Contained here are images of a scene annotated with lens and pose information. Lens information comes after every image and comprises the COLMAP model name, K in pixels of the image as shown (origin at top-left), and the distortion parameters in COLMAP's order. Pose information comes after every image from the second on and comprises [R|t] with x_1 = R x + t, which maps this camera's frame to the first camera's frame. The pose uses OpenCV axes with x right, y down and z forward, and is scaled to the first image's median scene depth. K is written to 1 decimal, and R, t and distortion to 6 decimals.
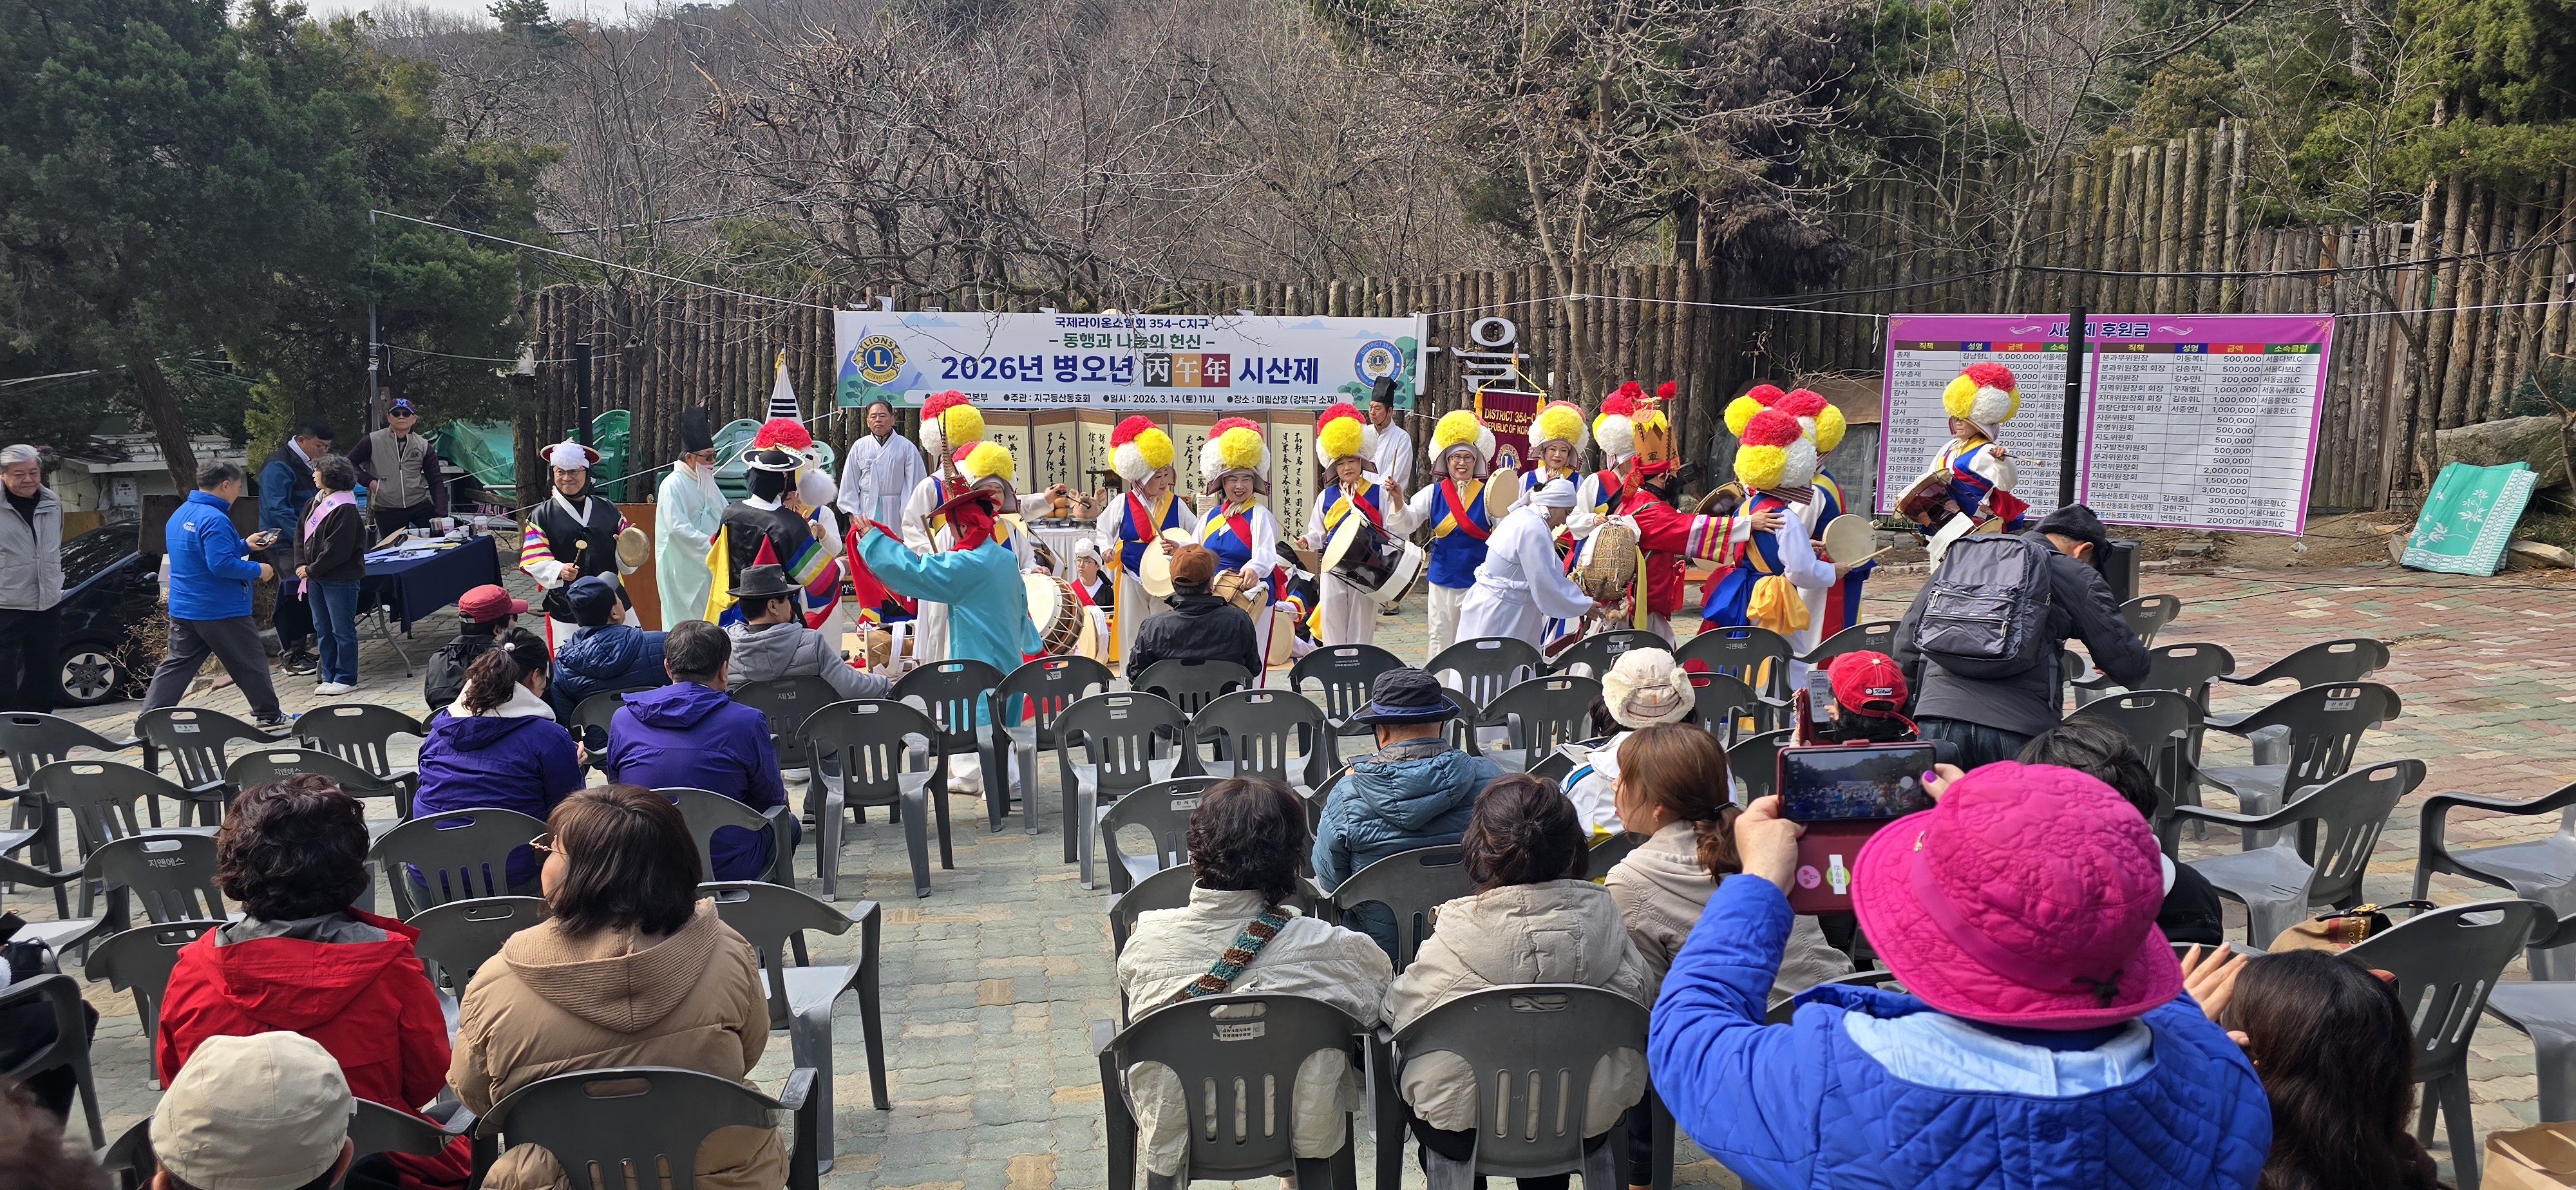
lens RADIAL K [[1739.3, 0, 1219.1], [0, 1739.3, 638.8], [0, 0, 1]] dist [0.037493, -0.019165]
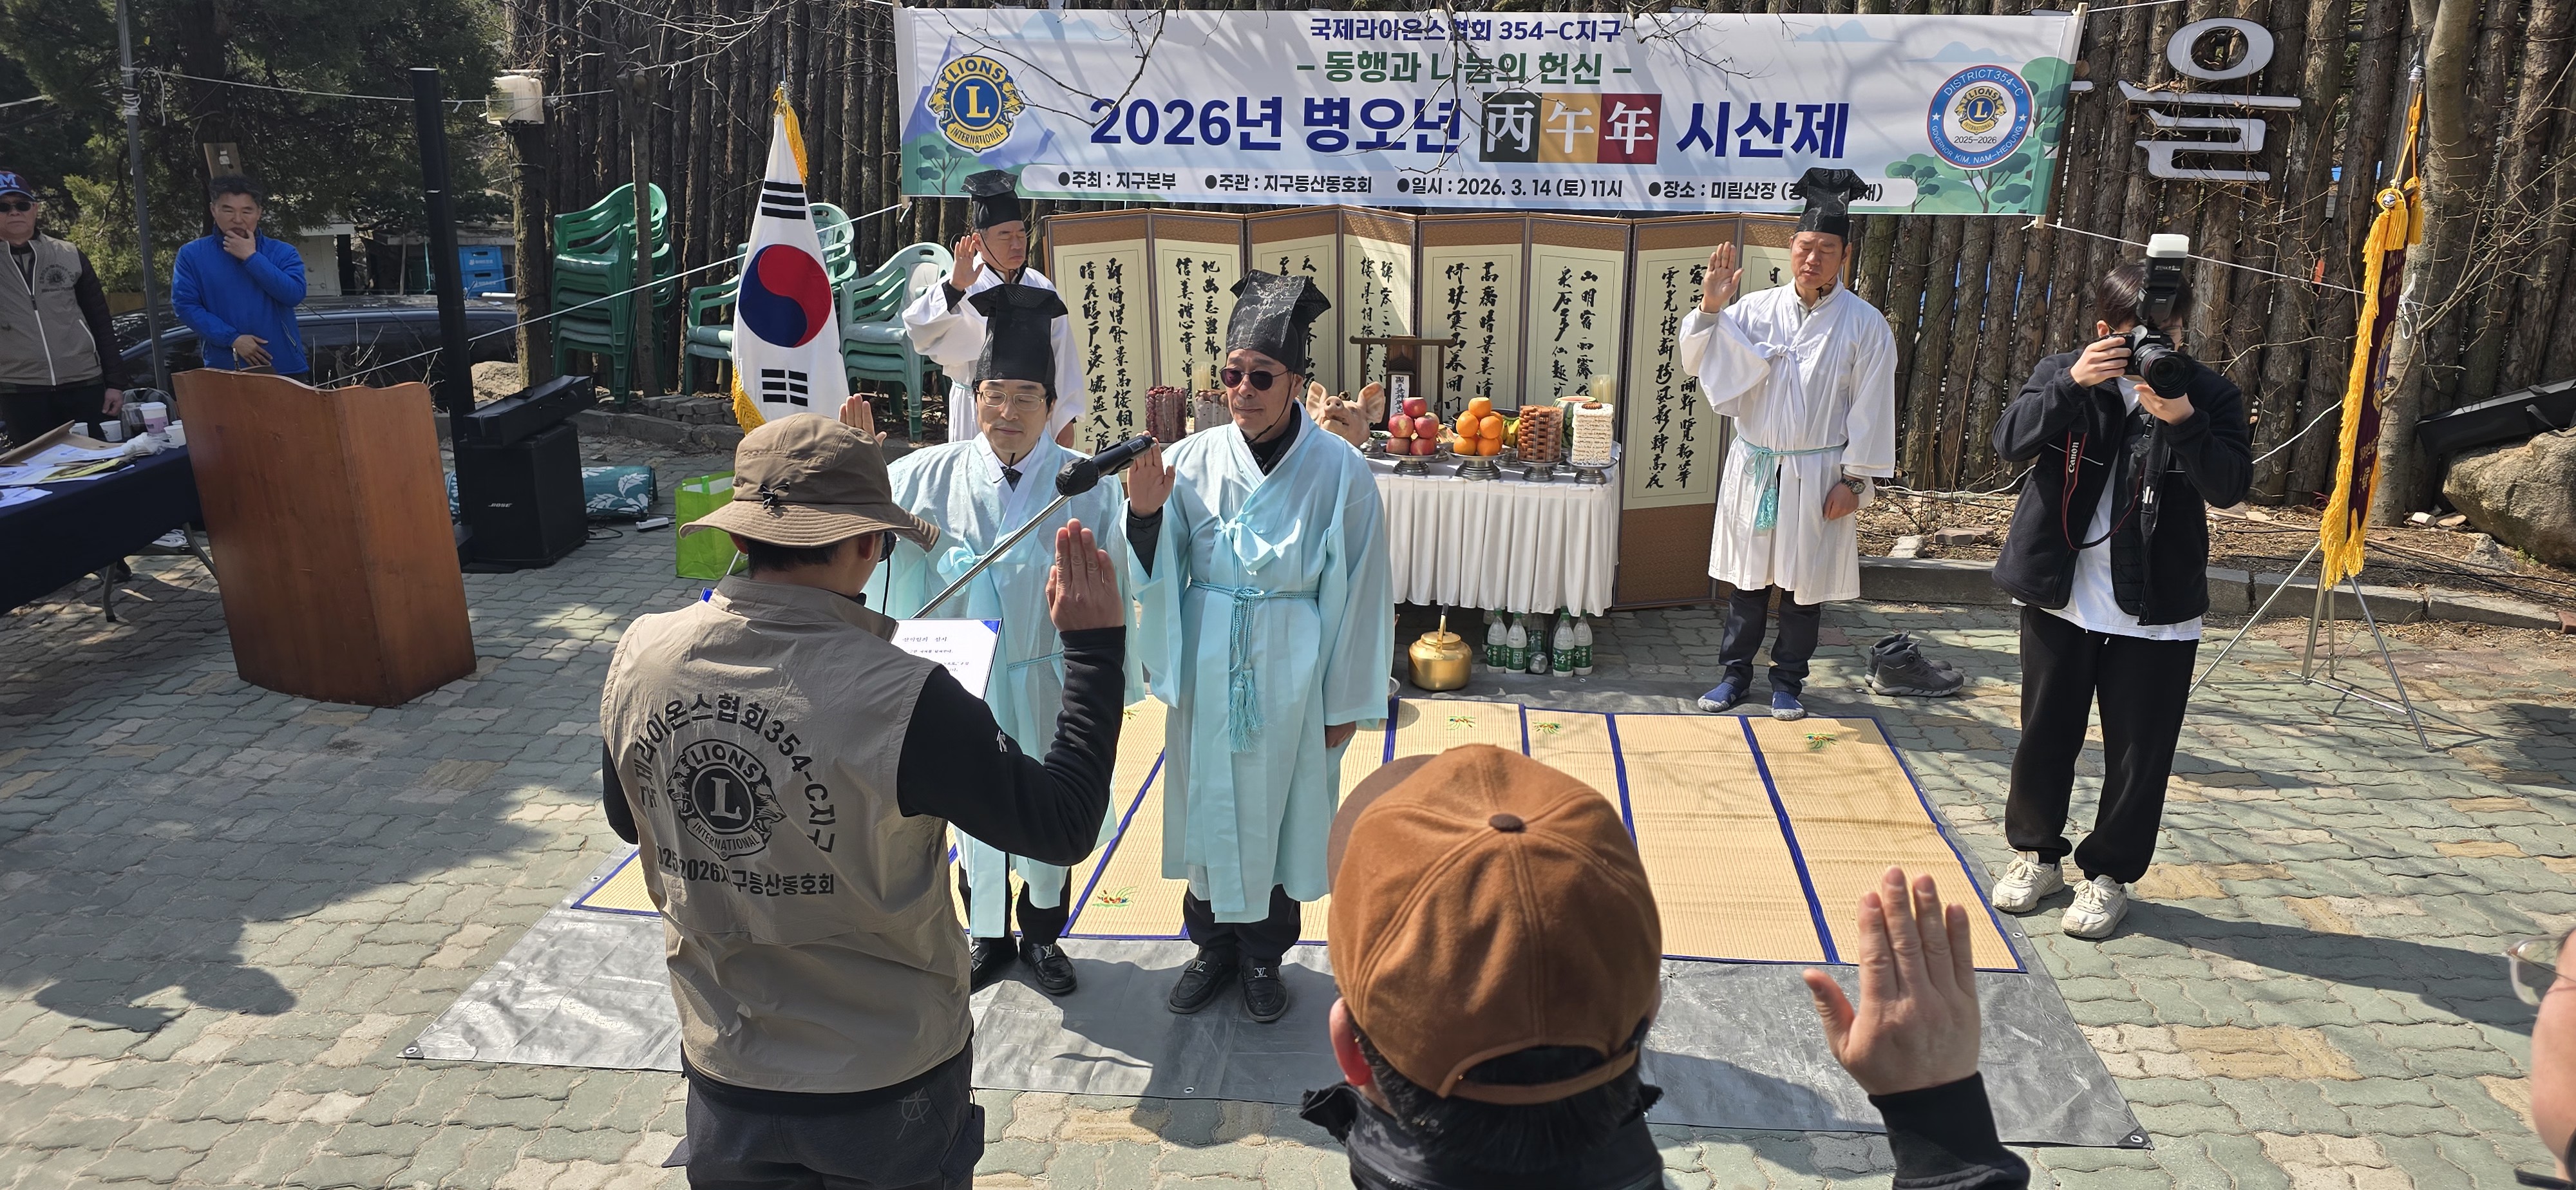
lens RADIAL K [[1752.2, 0, 1220.3], [0, 1752.2, 613.6], [0, 0, 1]] dist [0.054532, -0.056127]
pose [[0.982062, 0.058571, -0.179231, -0.018170], [-0.036295, 0.991475, 0.125137, -0.076454], [0.185033, -0.116387, 0.975816, 0.474934]]
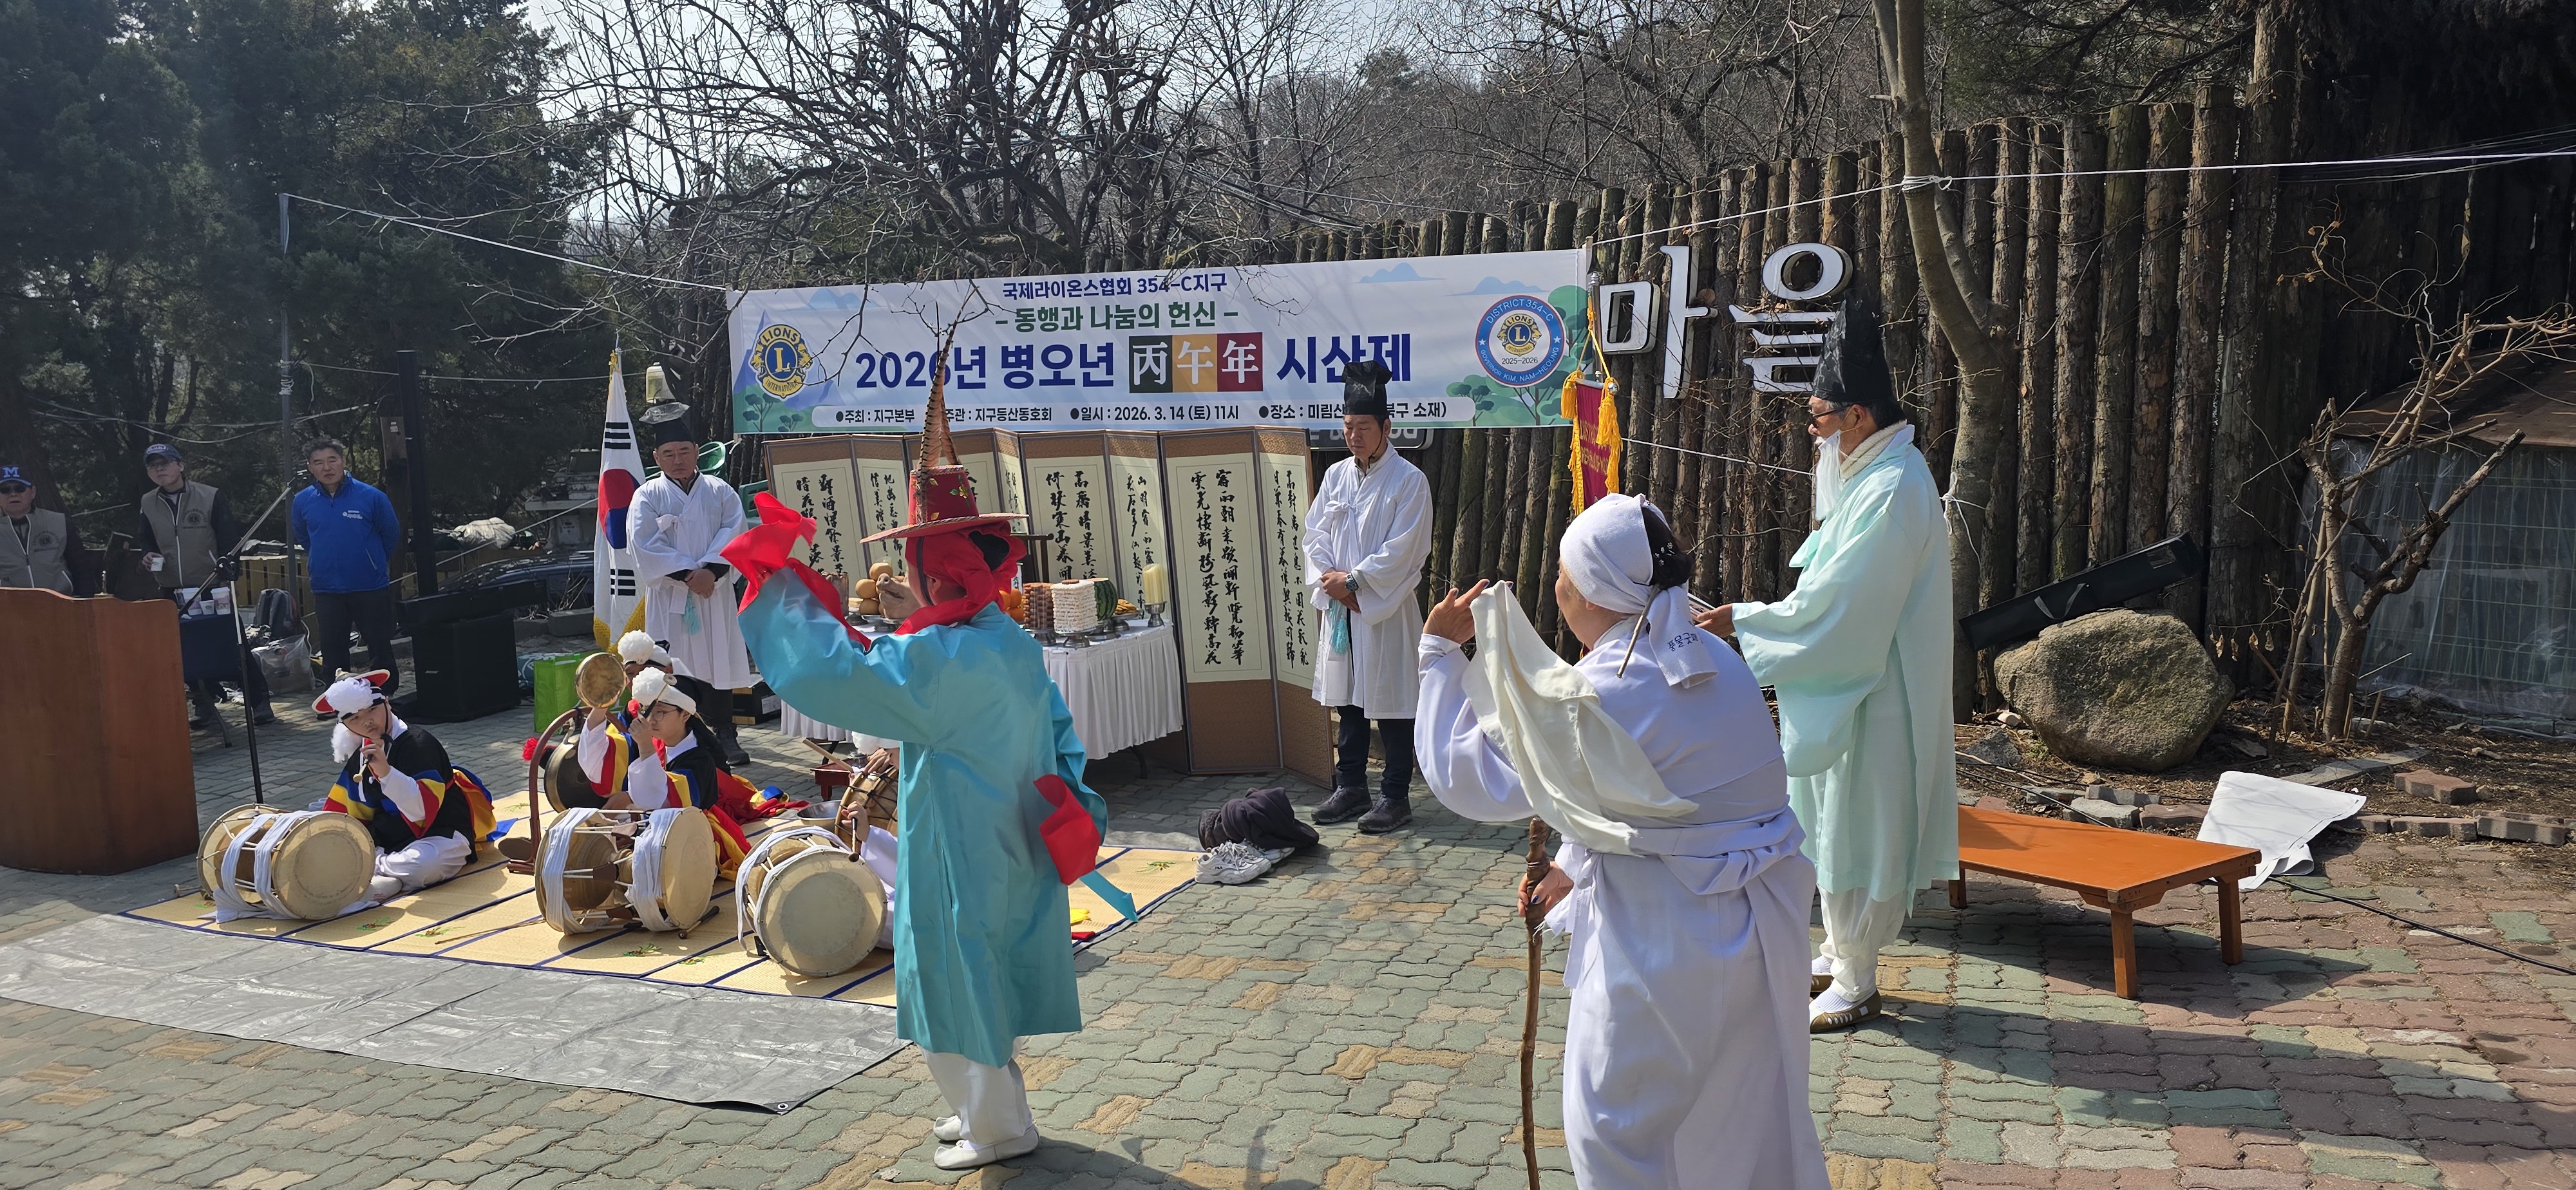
lens RADIAL K [[1752.2, 0, 1164.0], [0, 1752.2, 623.1], [0, 0, 1]] dist [0.054532, -0.056127]
pose [[0.871451, 0.042530, -0.488635, 0.263955], [-0.055859, 0.998358, -0.012727, -0.059453], [0.487291, 0.038386, 0.872395, 0.486238]]
